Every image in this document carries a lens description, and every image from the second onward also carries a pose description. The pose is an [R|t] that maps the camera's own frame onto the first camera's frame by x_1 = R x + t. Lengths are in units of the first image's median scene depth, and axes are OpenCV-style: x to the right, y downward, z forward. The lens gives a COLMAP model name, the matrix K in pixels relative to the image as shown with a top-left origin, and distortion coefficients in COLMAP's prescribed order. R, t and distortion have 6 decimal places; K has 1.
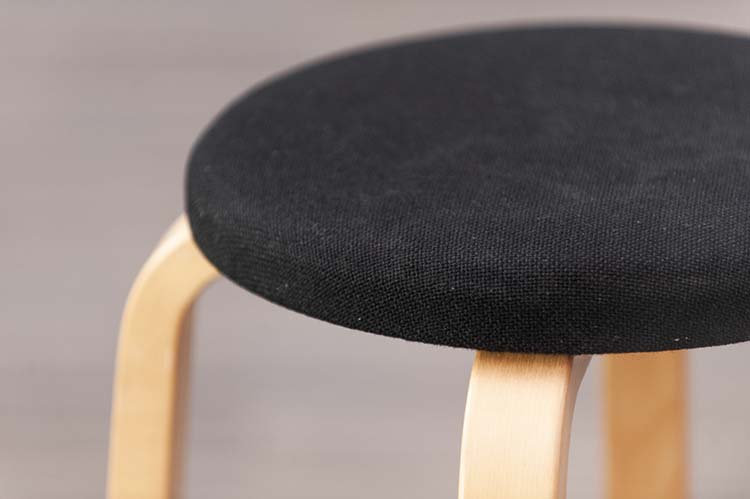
lens RADIAL K [[4723.7, 0, 375.0], [0, 4723.7, 249.4], [0, 0, 1]] dist [-0.059957, 0.000000]
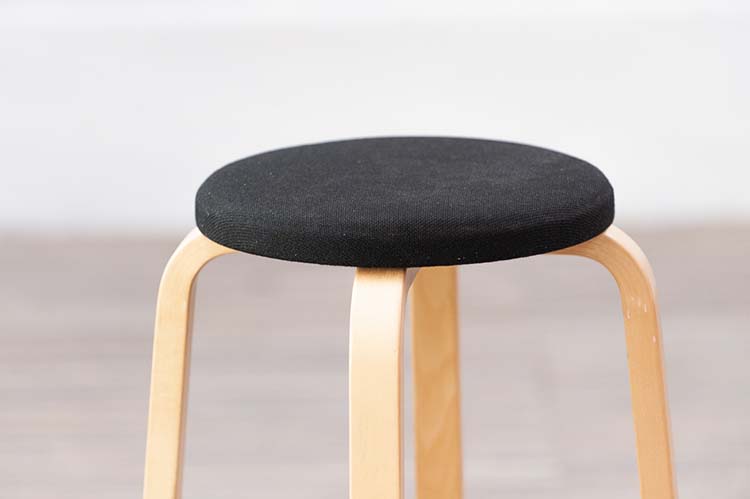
lens RADIAL K [[4723.7, 0, 375.1], [0, 4723.7, 249.5], [0, 0, 1]] dist [-0.059957, 0.000000]
pose [[0.997898, -0.013232, 0.063439, -0.094983], [0.021440, 0.991215, -0.130511, 0.269772], [-0.061154, 0.131597, 0.989415, -0.936184]]
